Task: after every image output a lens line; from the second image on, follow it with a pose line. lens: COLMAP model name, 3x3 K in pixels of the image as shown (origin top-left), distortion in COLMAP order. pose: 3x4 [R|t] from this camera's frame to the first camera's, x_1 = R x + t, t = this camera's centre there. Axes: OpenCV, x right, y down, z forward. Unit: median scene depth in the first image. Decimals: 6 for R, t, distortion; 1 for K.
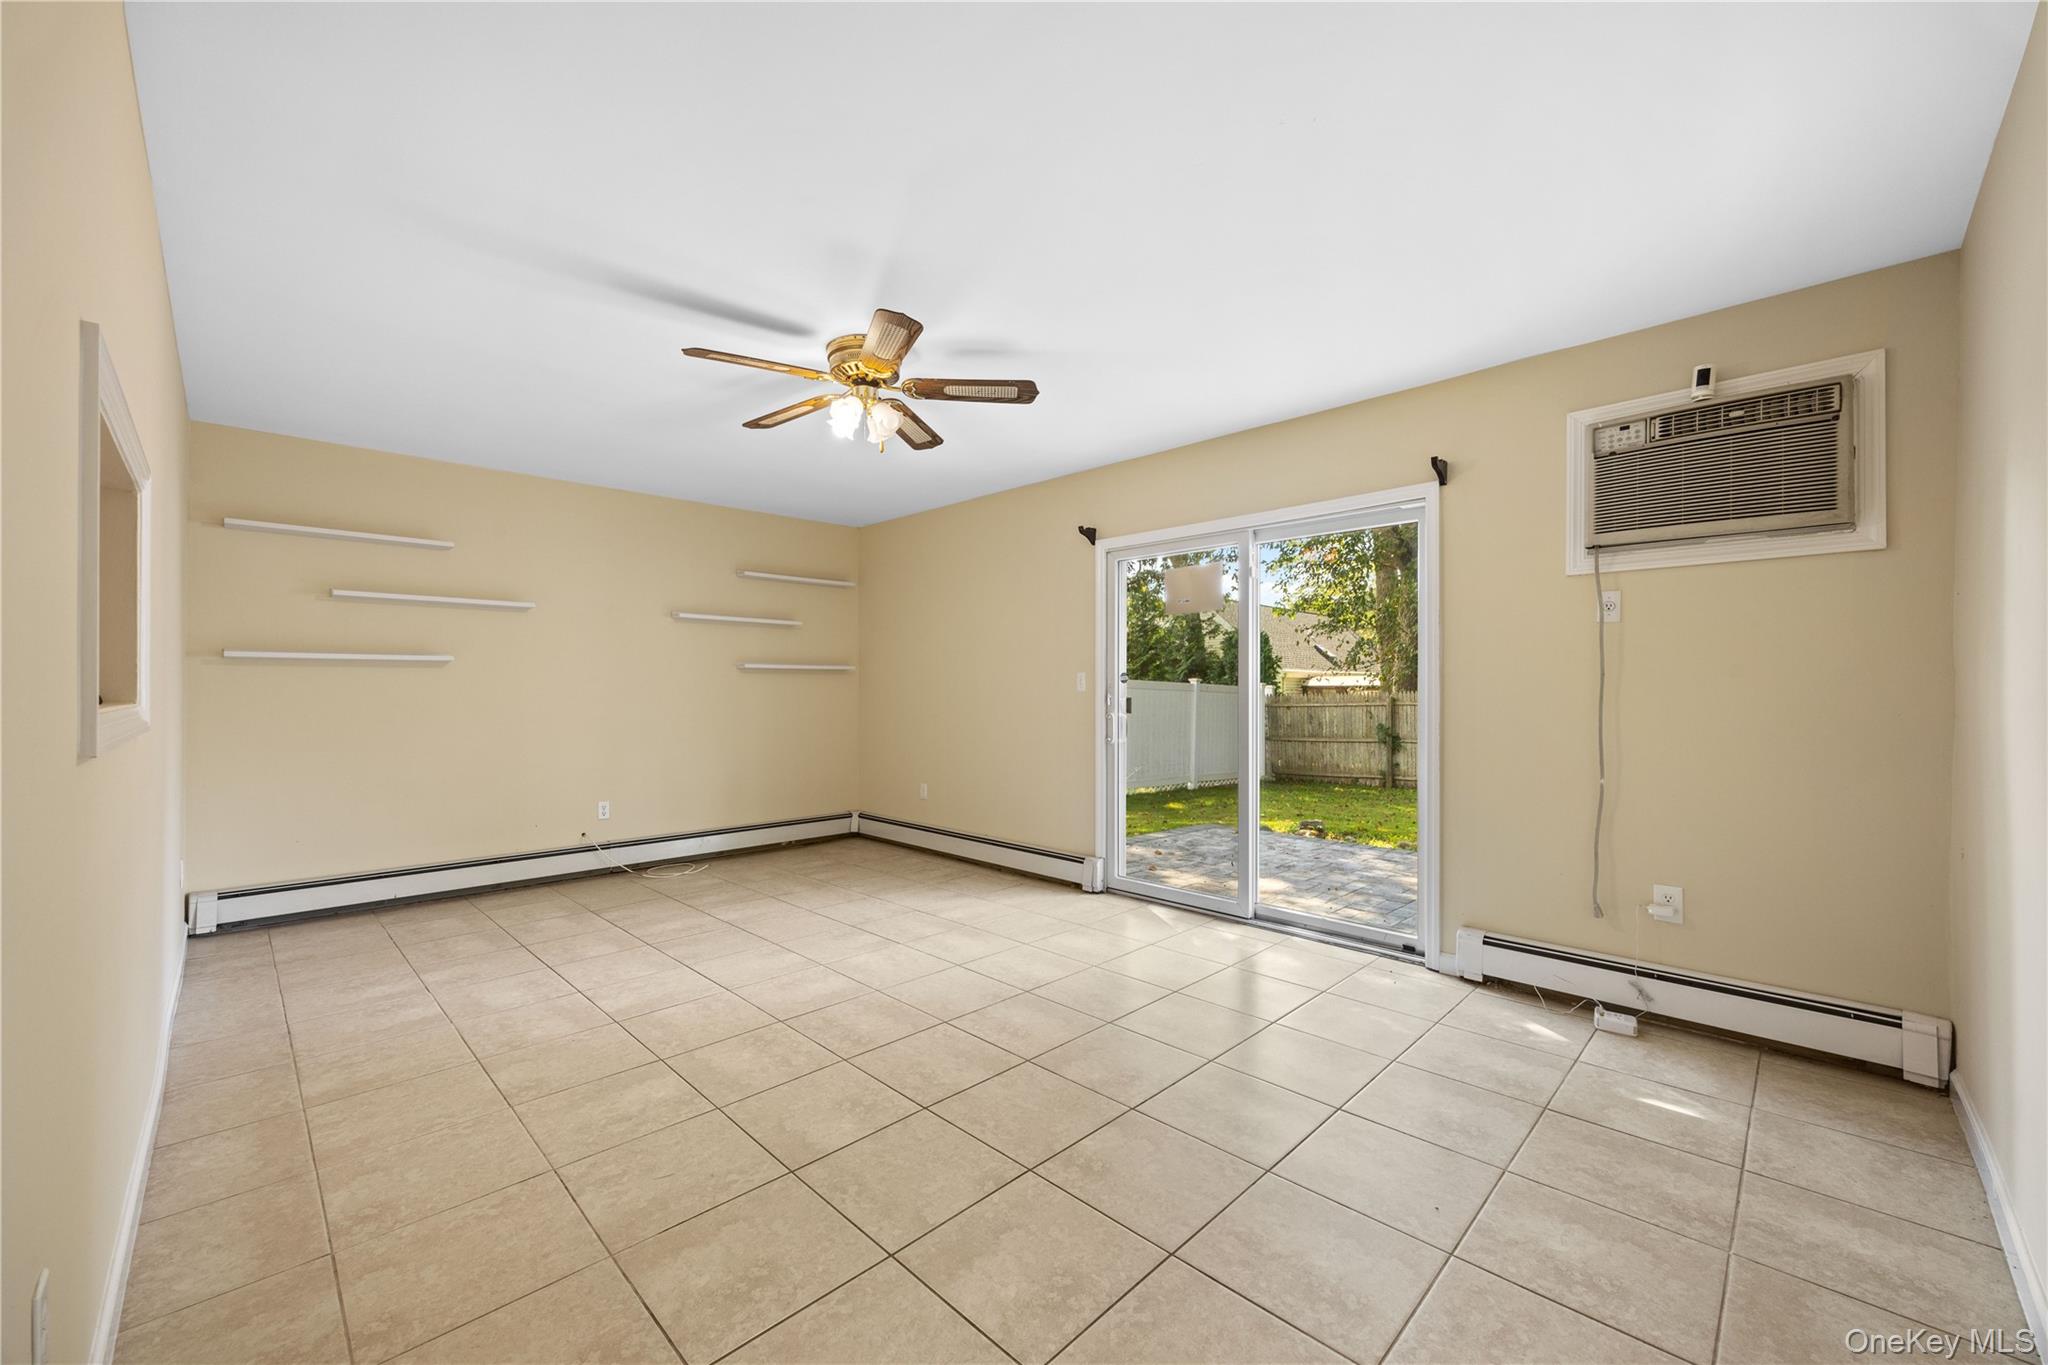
lens RADIAL K [[797.1, 0, 1023.4], [0, 797.1, 690.2], [0, 0, 1]] dist [0.001400, 0.000217]
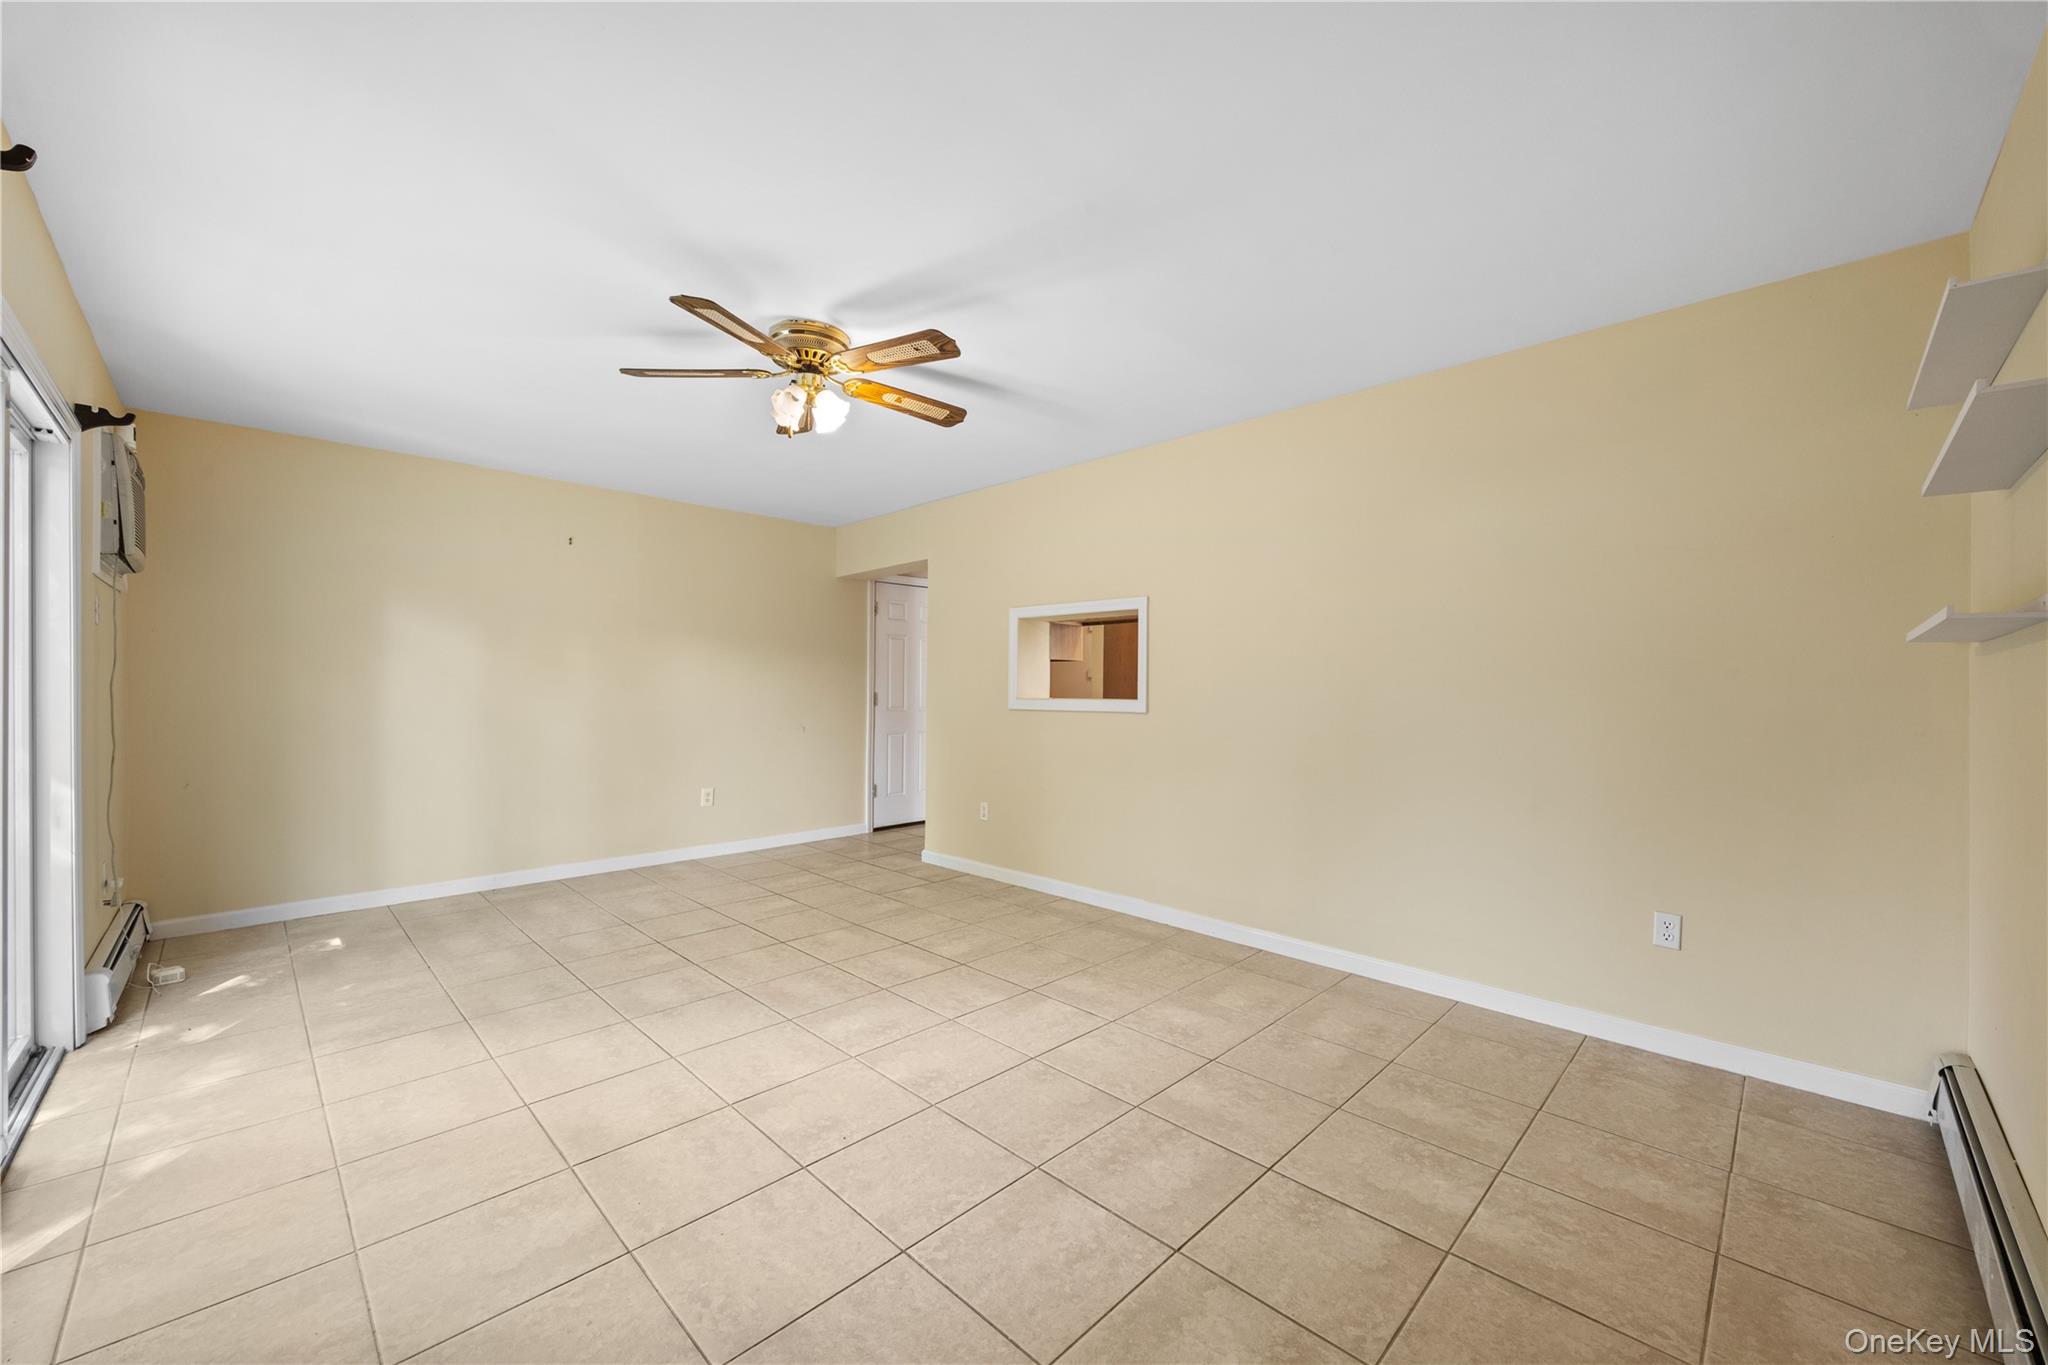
lens RADIAL K [[797.1, 0, 1024.5], [0, 797.1, 687.4], [0, 0, 1]] dist [0.001400, 0.000217]
pose [[-0.999993, -0.003653, 0.000538, -0.468836], [-0.003655, 0.999984, -0.004265, -0.004689], [-0.000522, -0.004267, -0.999991, 1.990397]]
